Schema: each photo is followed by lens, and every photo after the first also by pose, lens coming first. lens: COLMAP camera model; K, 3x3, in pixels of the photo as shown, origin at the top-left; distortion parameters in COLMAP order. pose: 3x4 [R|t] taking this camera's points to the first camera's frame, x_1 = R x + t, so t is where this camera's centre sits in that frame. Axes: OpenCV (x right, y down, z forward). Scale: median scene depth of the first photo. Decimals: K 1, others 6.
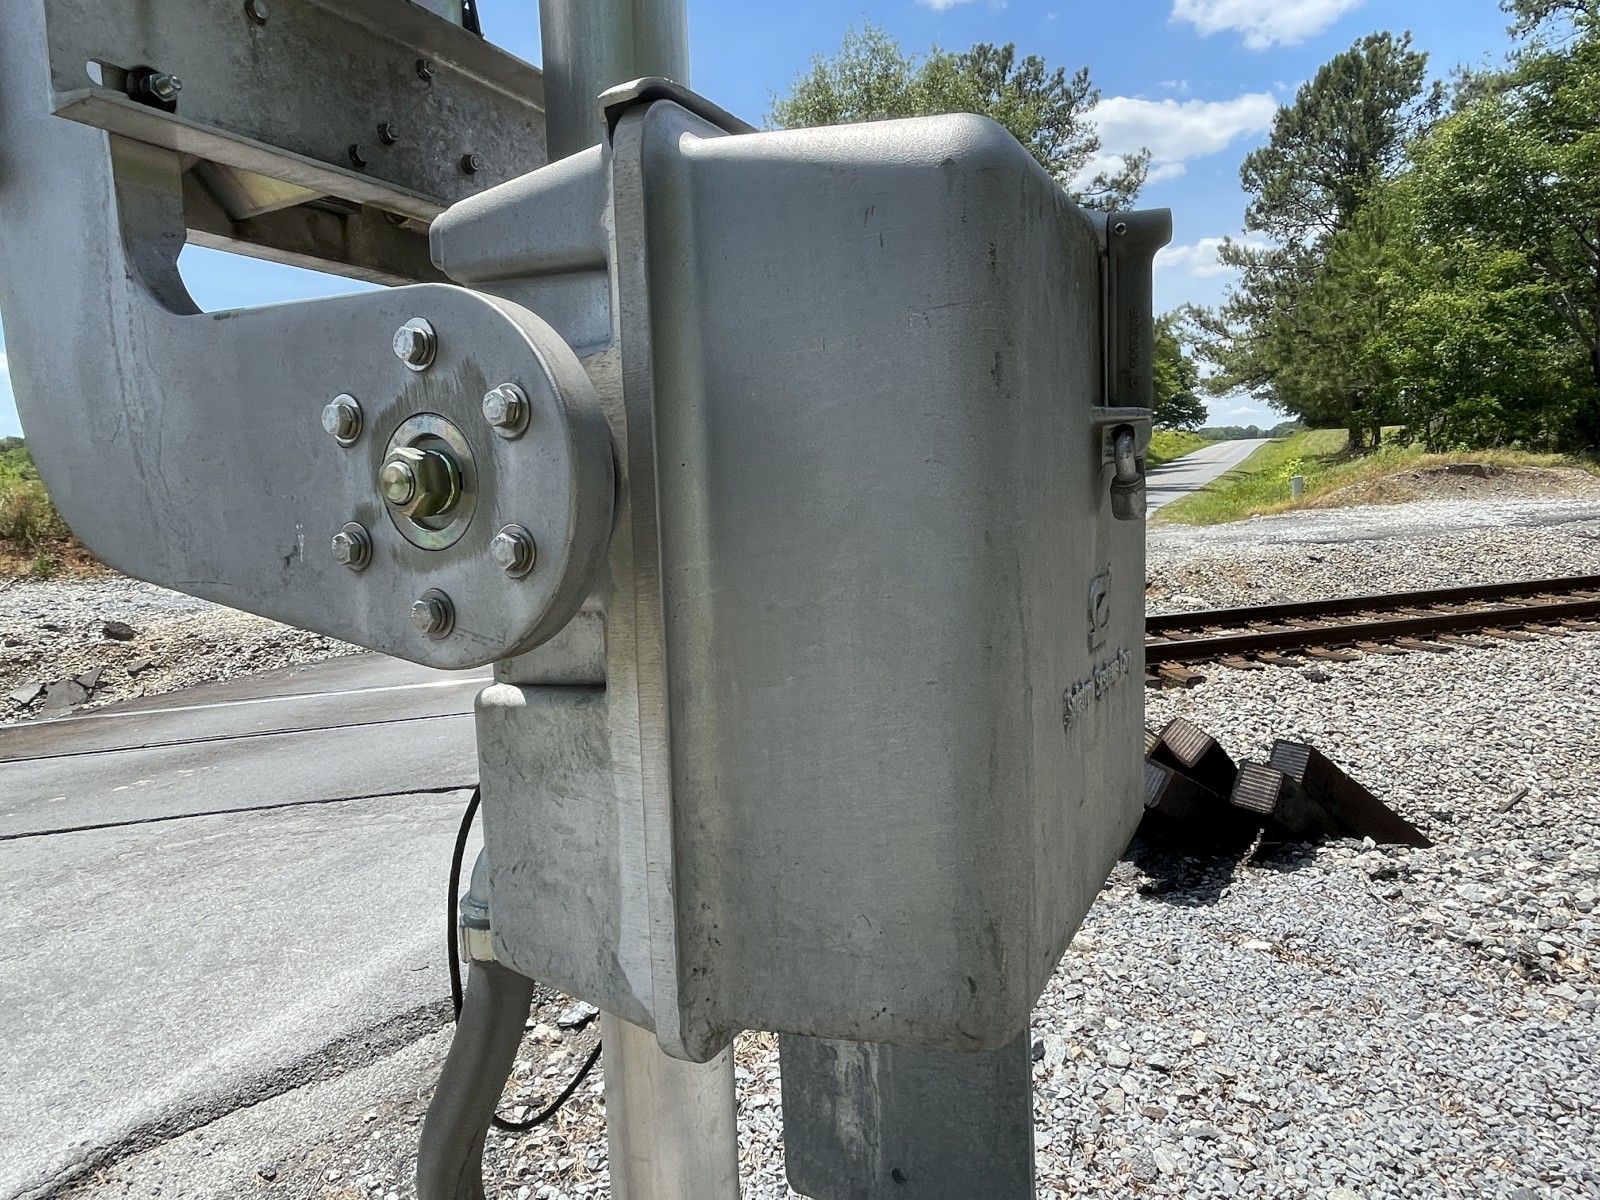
lens RADIAL K [[971.4, 0, 788.1], [0, 971.4, 598.6], [0, 0, 1]] dist [0.010549, -0.001440]
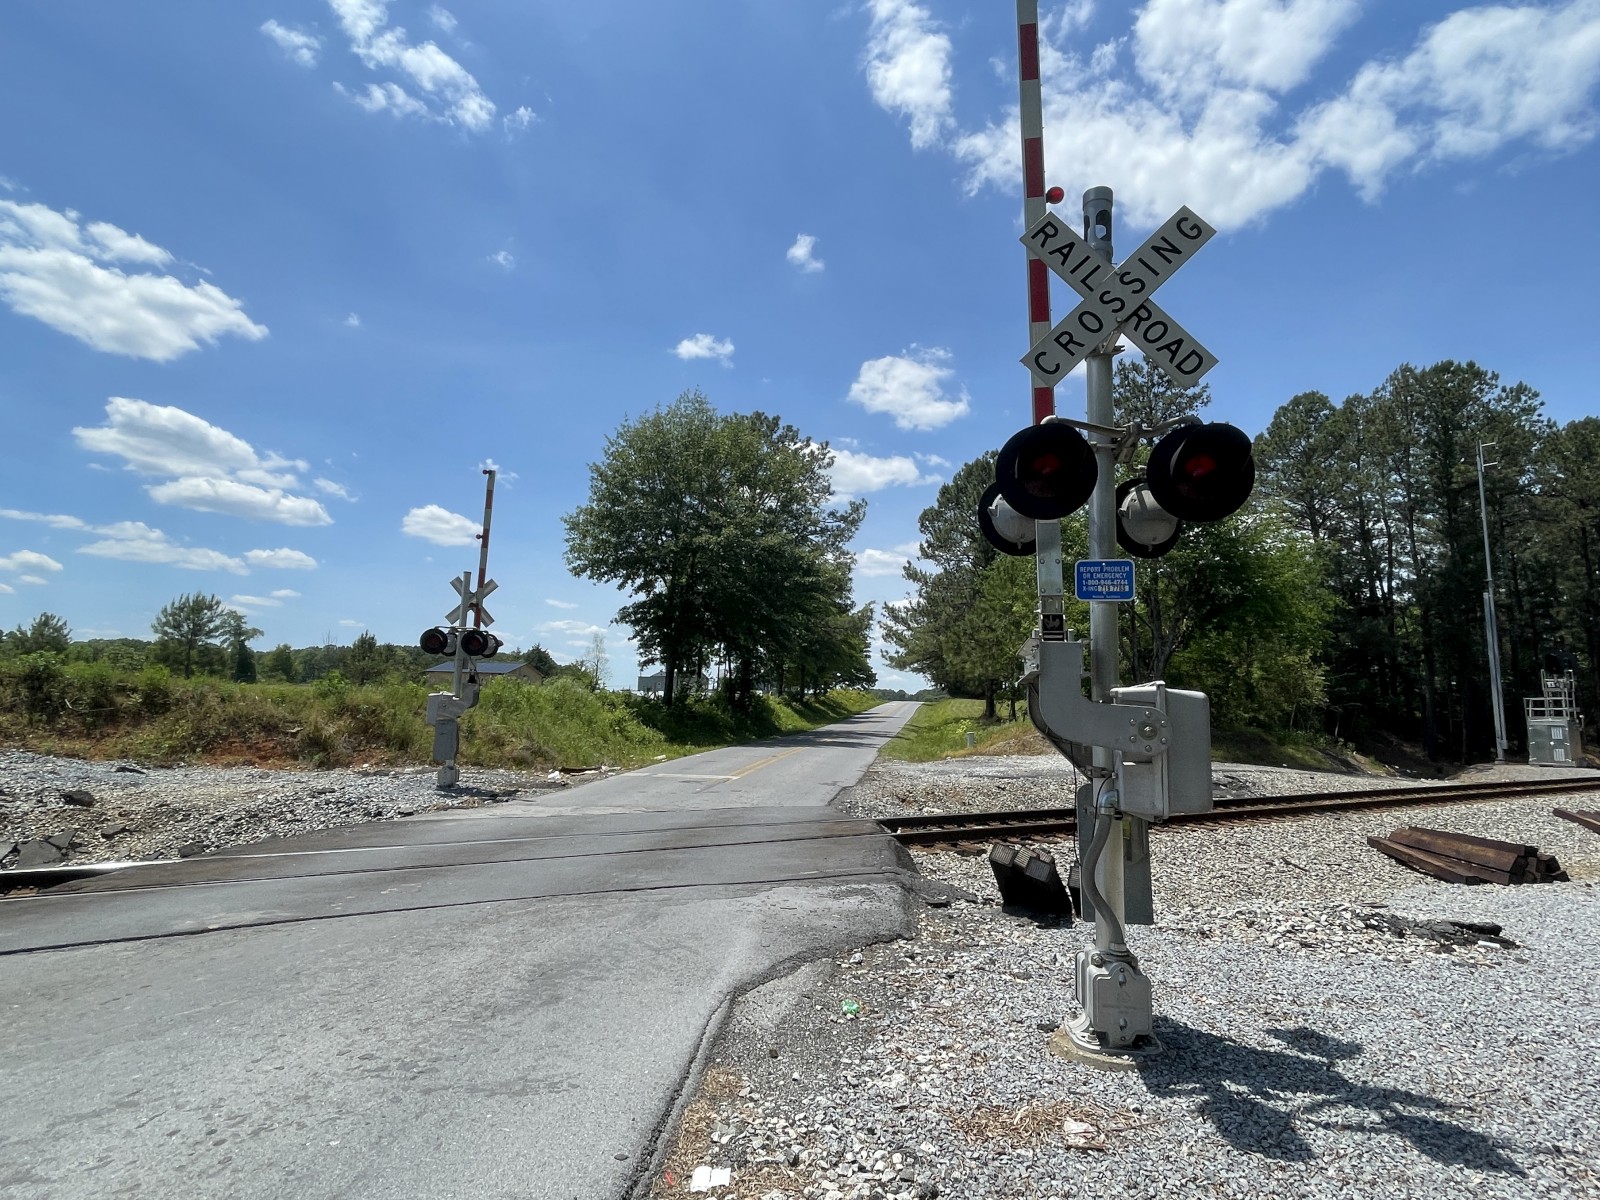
lens RADIAL K [[839.8, 0, 792.2], [0, 839.8, 598.1], [0, 0, 1]] dist [-0.008725, -0.000232]
pose [[0.946121, 0.117376, 0.301790, -0.090642], [-0.036356, 0.964603, -0.261188, 0.012628], [-0.321765, 0.236143, 0.916899, -0.076800]]
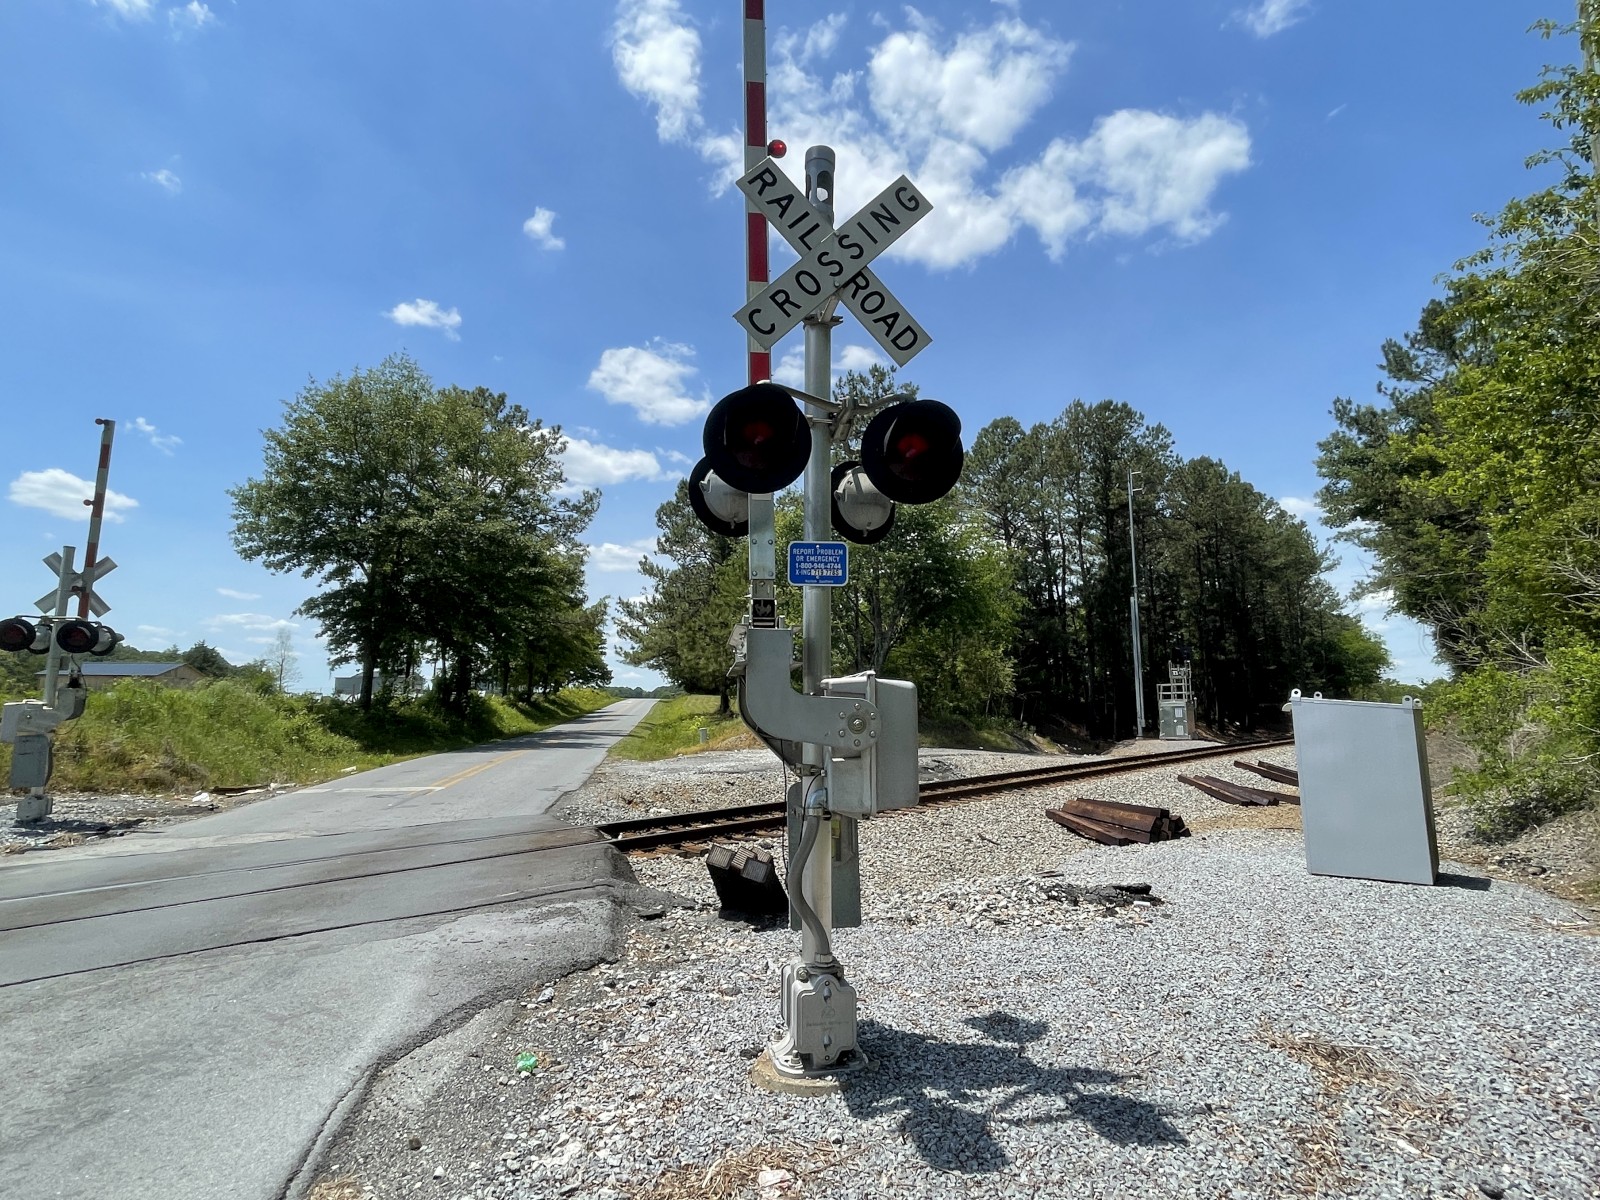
lens RADIAL K [[839.8, 0, 814.1], [0, 839.8, 600.3], [0, 0, 1]] dist [-0.008725, -0.000232]
pose [[0.793319, 0.128618, 0.595064, -0.079181], [0.034692, 0.966290, -0.255107, 0.010481], [-0.607816, 0.223025, 0.762115, -0.066020]]
